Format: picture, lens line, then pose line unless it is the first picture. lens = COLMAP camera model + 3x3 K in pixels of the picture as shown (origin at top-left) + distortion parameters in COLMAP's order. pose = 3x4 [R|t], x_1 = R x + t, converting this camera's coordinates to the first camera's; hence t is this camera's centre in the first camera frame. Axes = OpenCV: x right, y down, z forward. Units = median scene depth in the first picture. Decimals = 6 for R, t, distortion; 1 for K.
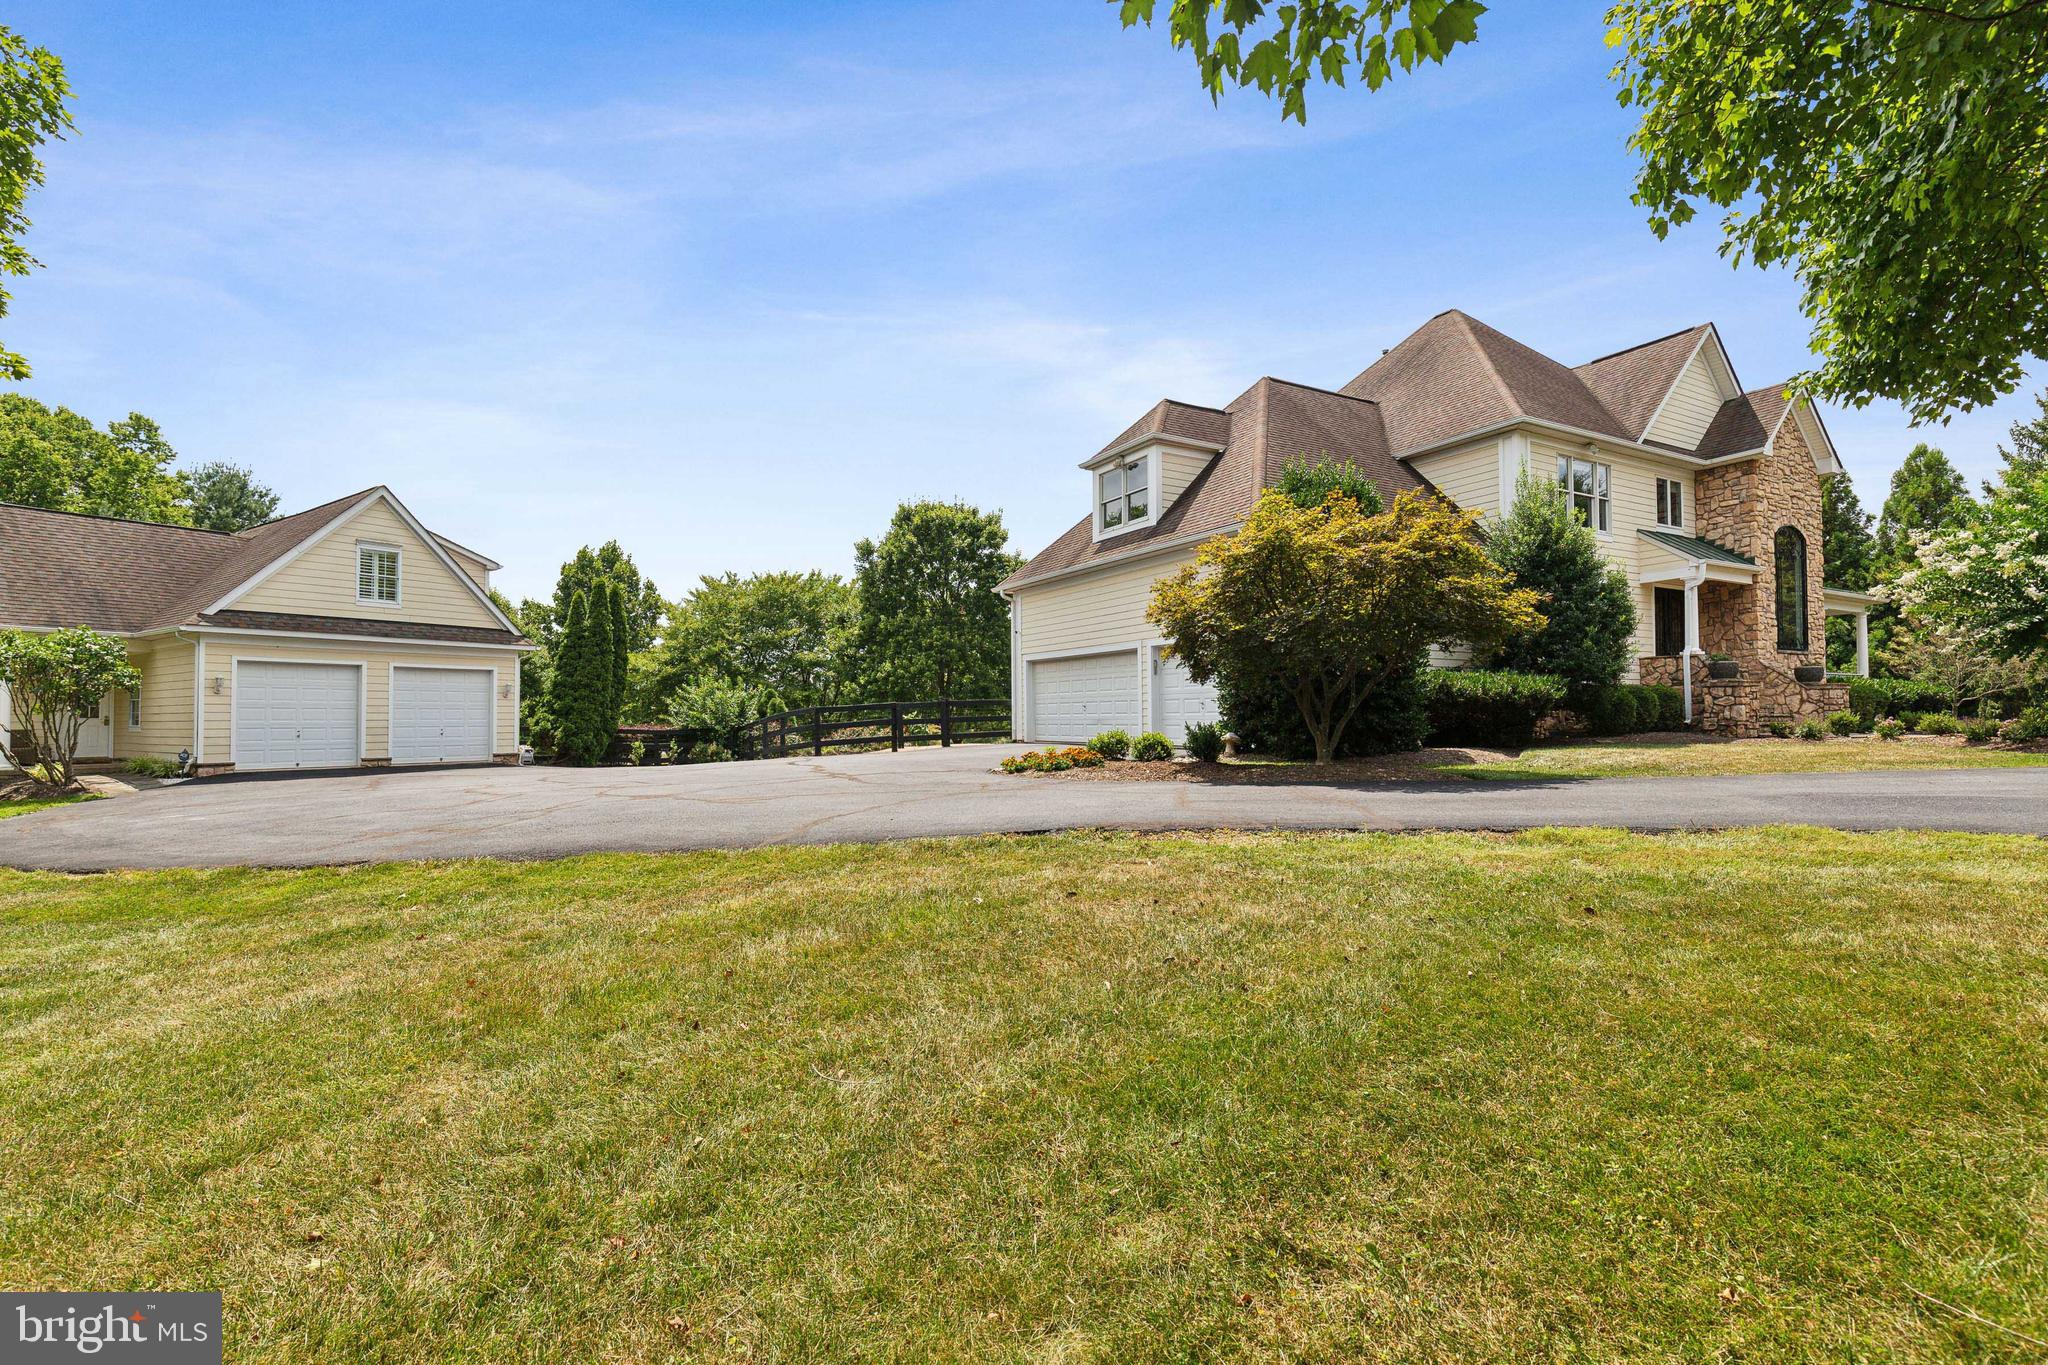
lens RADIAL K [[945.6, 0, 1026.2], [0, 945.6, 690.4], [0, 0, 1]] dist [-0.000567, -0.000423]
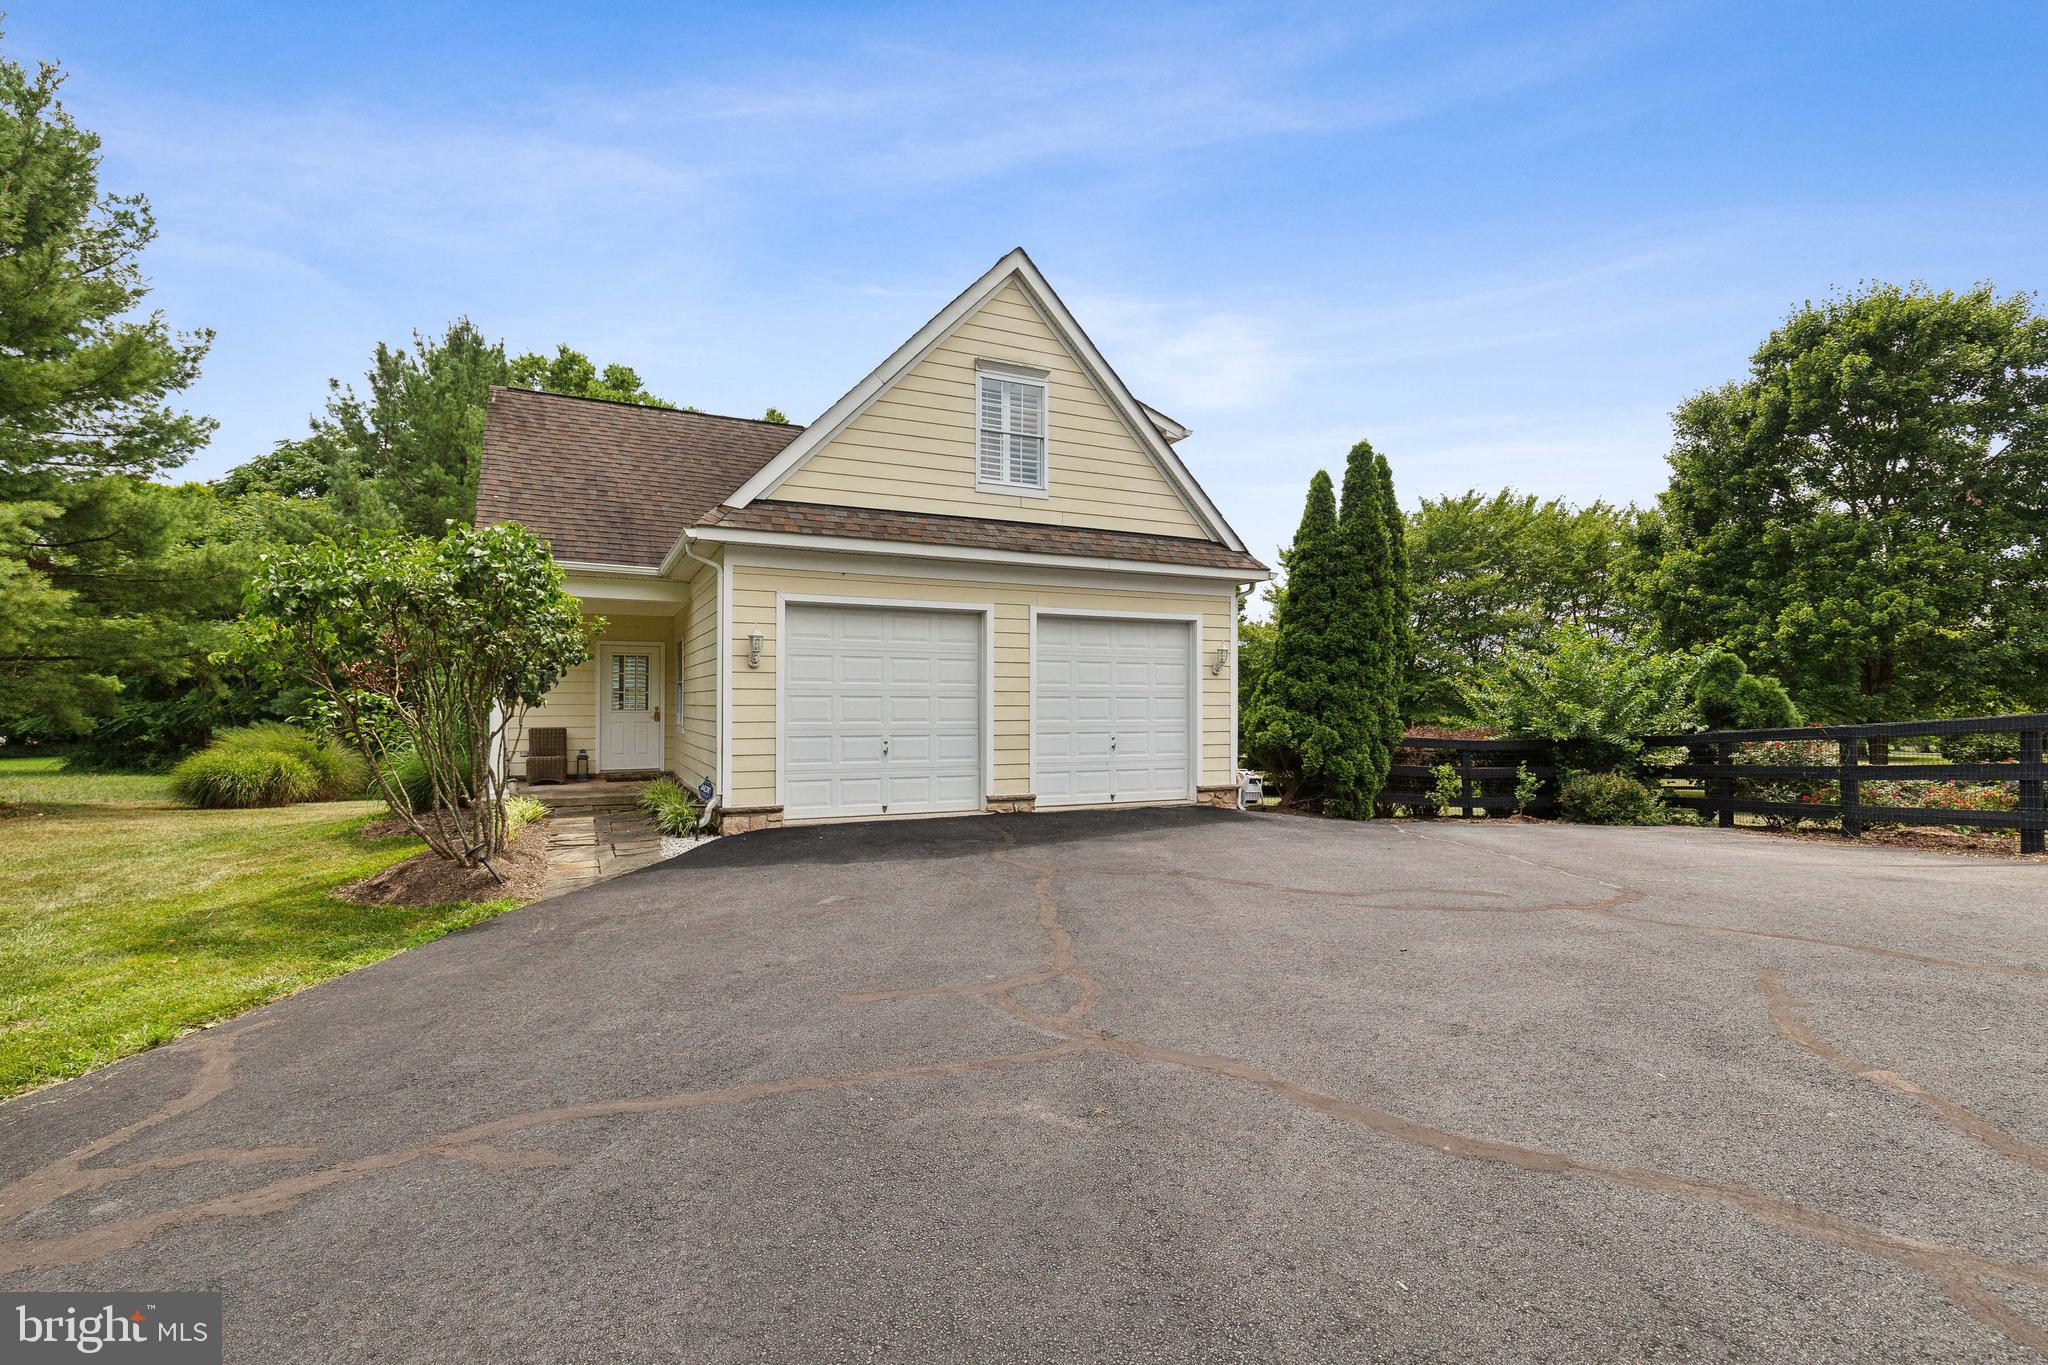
lens RADIAL K [[945.6, 0, 1026.2], [0, 945.6, 690.4], [0, 0, 1]] dist [-0.000567, -0.000423]
pose [[0.865938, 0.000168, -0.500152, -0.424560], [0.008170, 0.999862, 0.014482, 0.008197], [0.500085, -0.016627, 0.865817, 0.563598]]
